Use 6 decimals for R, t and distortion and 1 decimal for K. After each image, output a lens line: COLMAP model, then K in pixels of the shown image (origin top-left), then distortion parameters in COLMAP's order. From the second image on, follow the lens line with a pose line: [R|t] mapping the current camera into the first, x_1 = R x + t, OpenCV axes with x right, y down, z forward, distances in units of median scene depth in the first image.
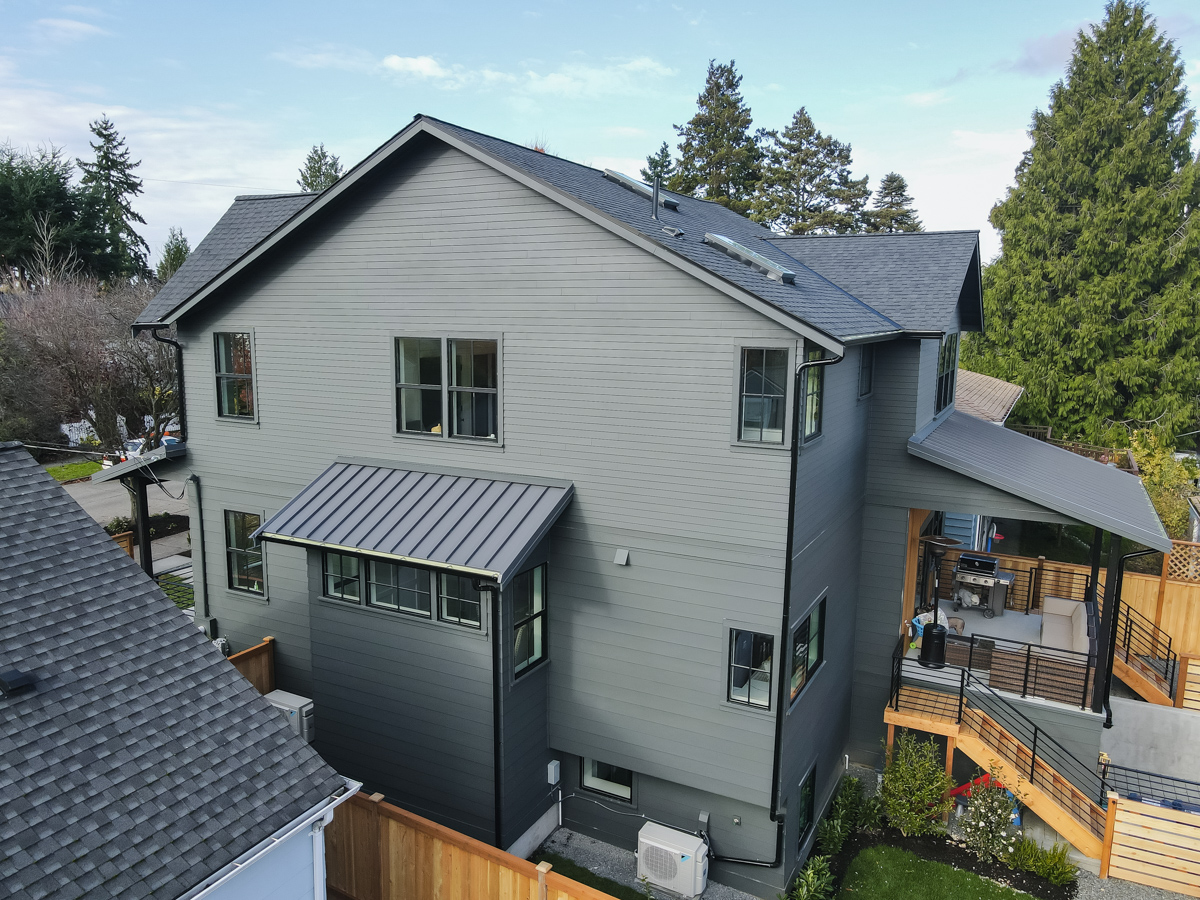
lens RADIAL K [[890.1, 0, 599.4], [0, 890.1, 450.9], [0, 0, 1]] dist [0.012971, -0.007820]
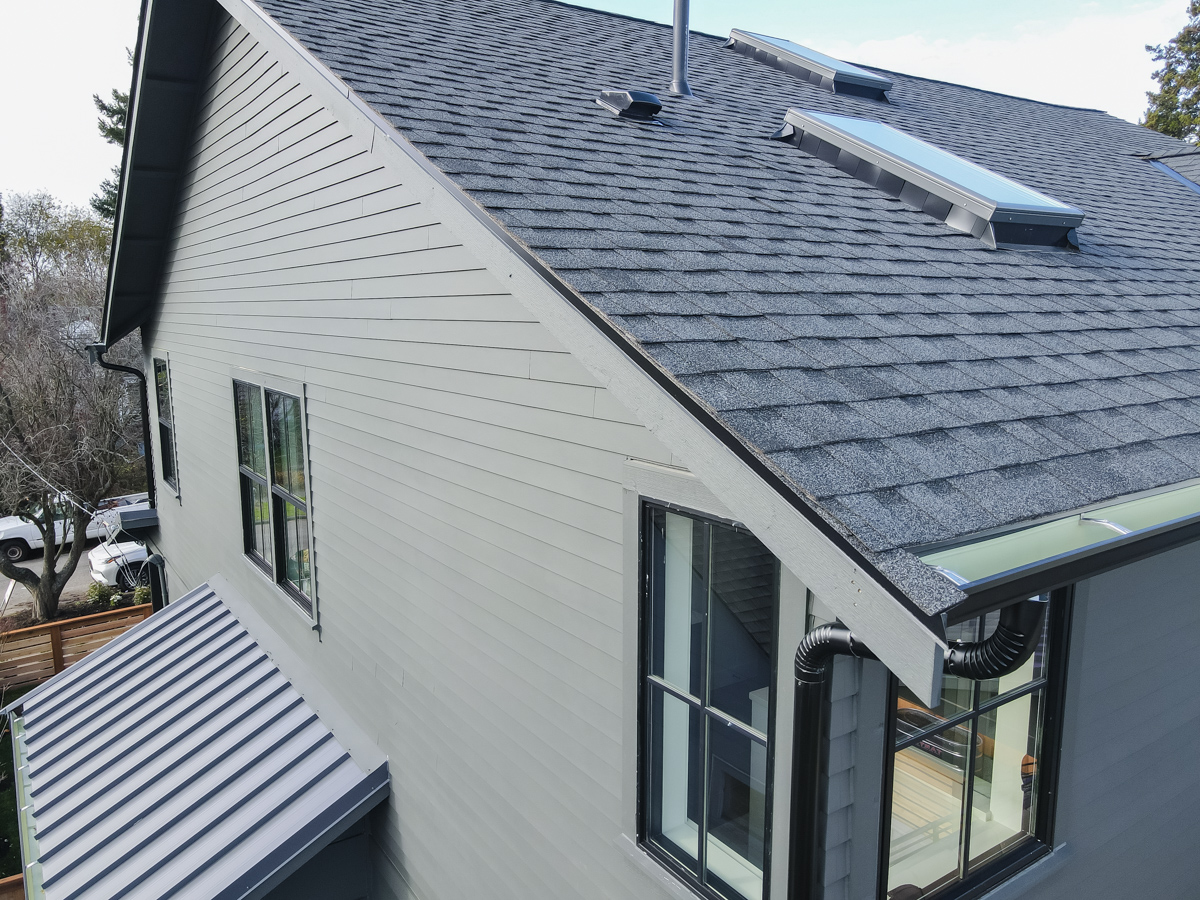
lens RADIAL K [[890.1, 0, 598.3], [0, 890.1, 451.9], [0, 0, 1]] dist [0.012971, -0.007820]
pose [[0.881583, 0.065524, -0.467458, 0.051589], [-0.061503, 0.997821, 0.023877, -0.026217], [0.468005, 0.007700, 0.883693, 0.150098]]
